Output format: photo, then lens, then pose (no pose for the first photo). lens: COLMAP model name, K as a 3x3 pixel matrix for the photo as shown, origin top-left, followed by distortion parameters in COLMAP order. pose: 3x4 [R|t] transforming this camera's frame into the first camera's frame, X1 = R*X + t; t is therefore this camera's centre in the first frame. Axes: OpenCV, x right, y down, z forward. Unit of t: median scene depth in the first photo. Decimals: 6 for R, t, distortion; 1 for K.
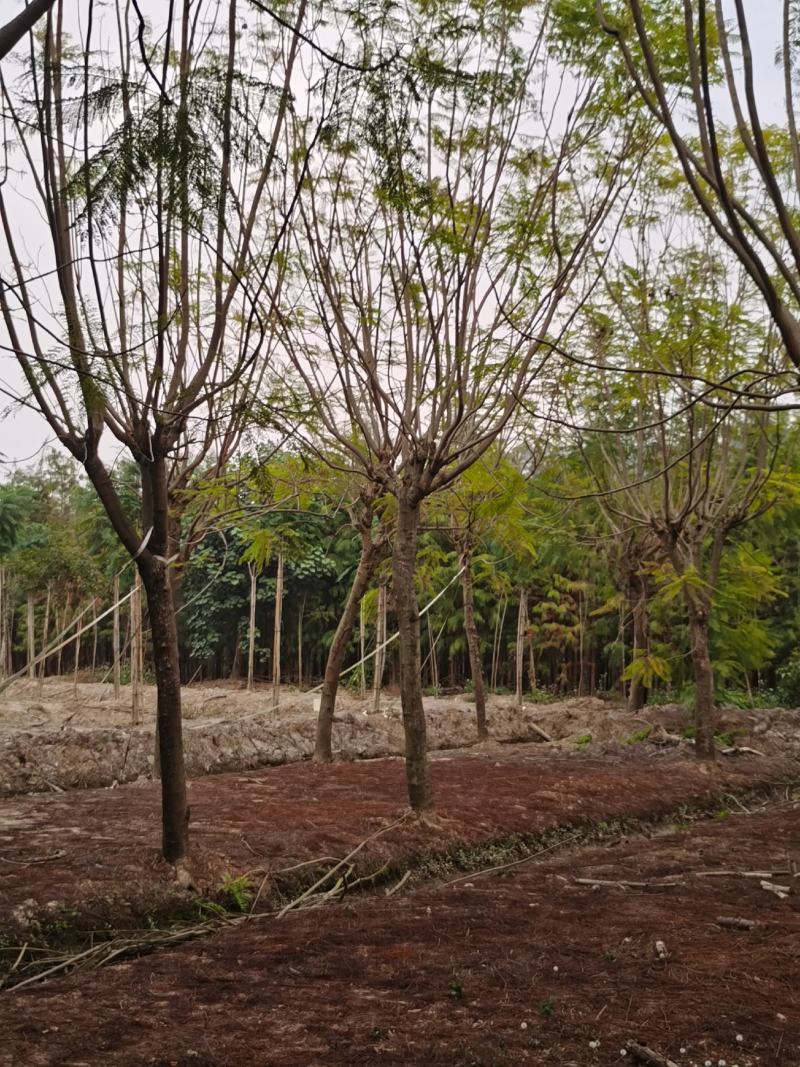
lens RADIAL K [[1335.9, 0, 342.1], [0, 1335.9, 560.7], [0, 0, 1]] dist [0.043431, 0.012671]
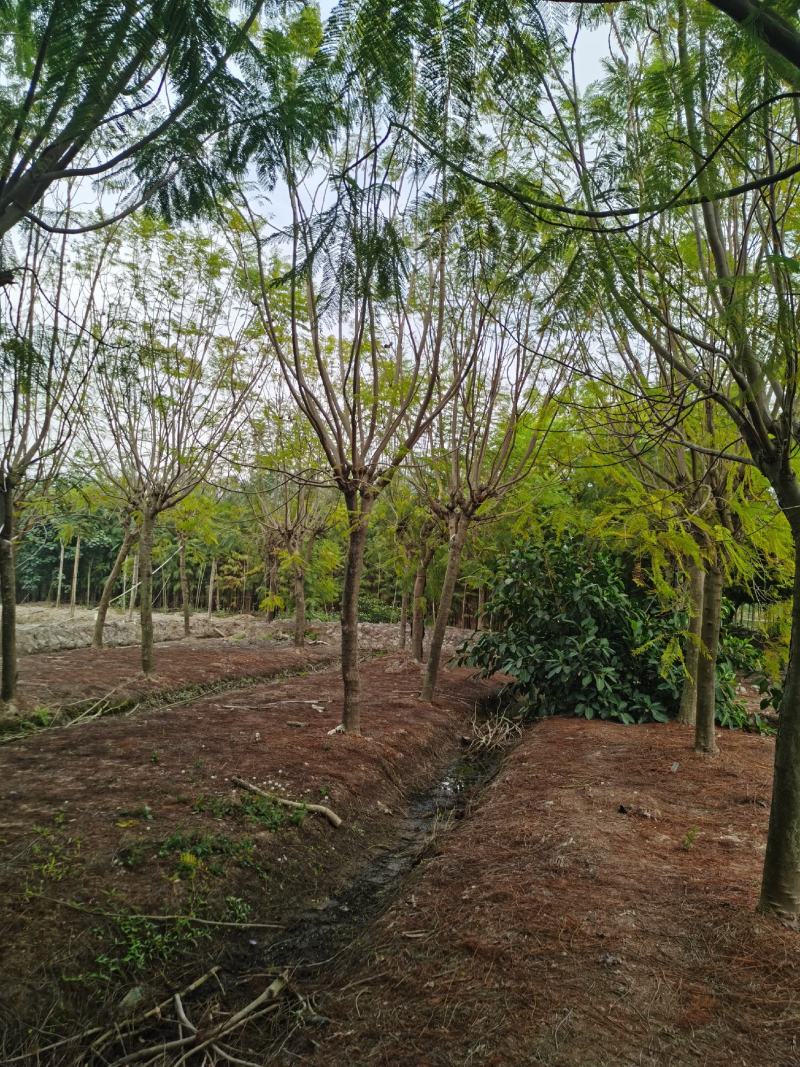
lens RADIAL K [[835.8, 0, 400.0], [0, 835.8, 533.5], [0, 0, 1]] dist [0.035347, -0.006308]
pose [[0.952426, 0.046492, 0.301203, 0.028324], [-0.052184, 0.998578, 0.010877, -0.045776], [-0.300269, -0.026078, 0.953498, -0.252987]]
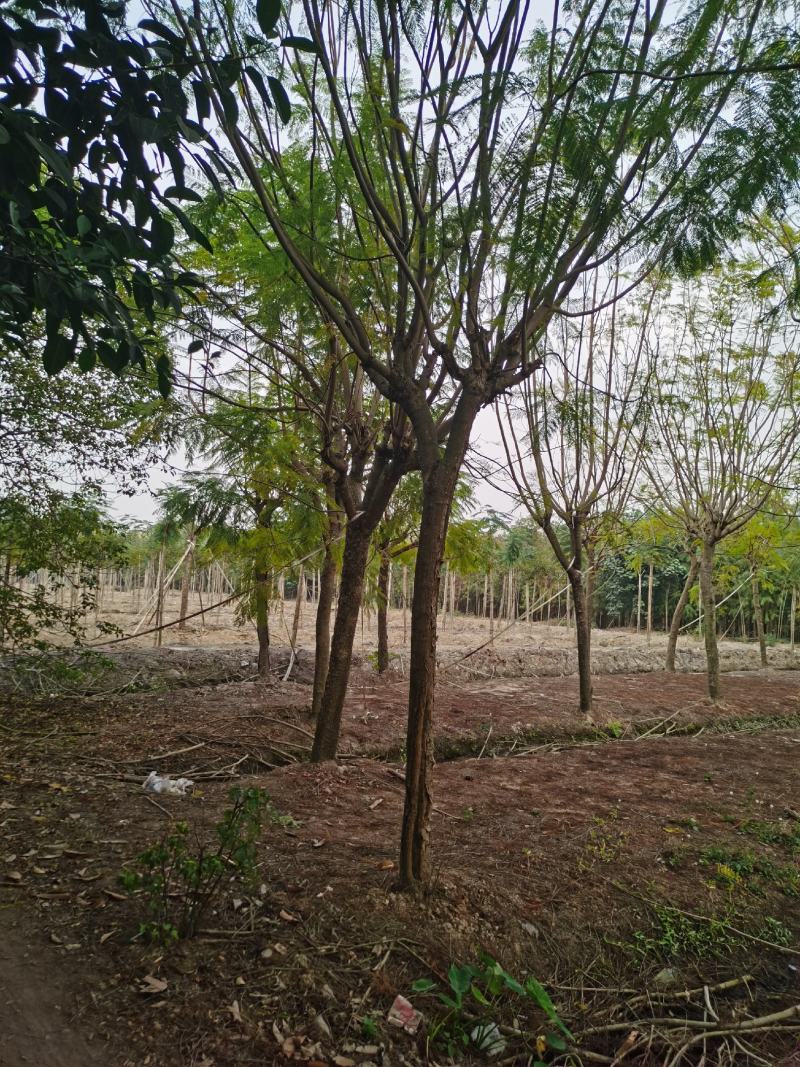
lens RADIAL K [[950.8, 0, 400.0], [0, 950.8, 533.5], [0, 0, 1]] dist [0.077050, -0.009423]
pose [[0.923229, 0.006379, -0.384196, 0.158693], [-0.005668, 0.999979, 0.002983, -0.054879], [0.384208, -0.000576, 0.923247, -0.448523]]
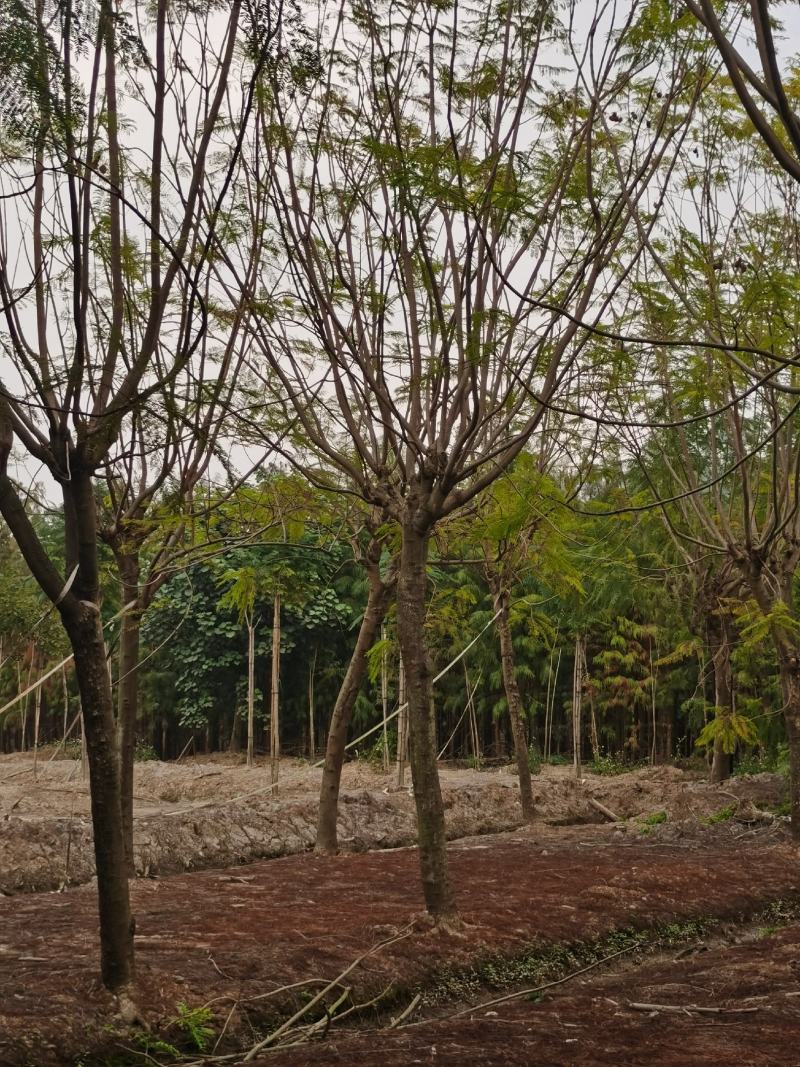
lens RADIAL K [[1424.1, 0, 406.5], [0, 1424.1, 585.3], [0, 0, 1]] dist [0.030437, 0.042777]
pose [[0.999175, -0.022563, -0.033758, 0.066775], [0.021825, 0.999519, -0.022052, 0.008280], [0.034240, 0.021297, 0.999187, 0.135891]]
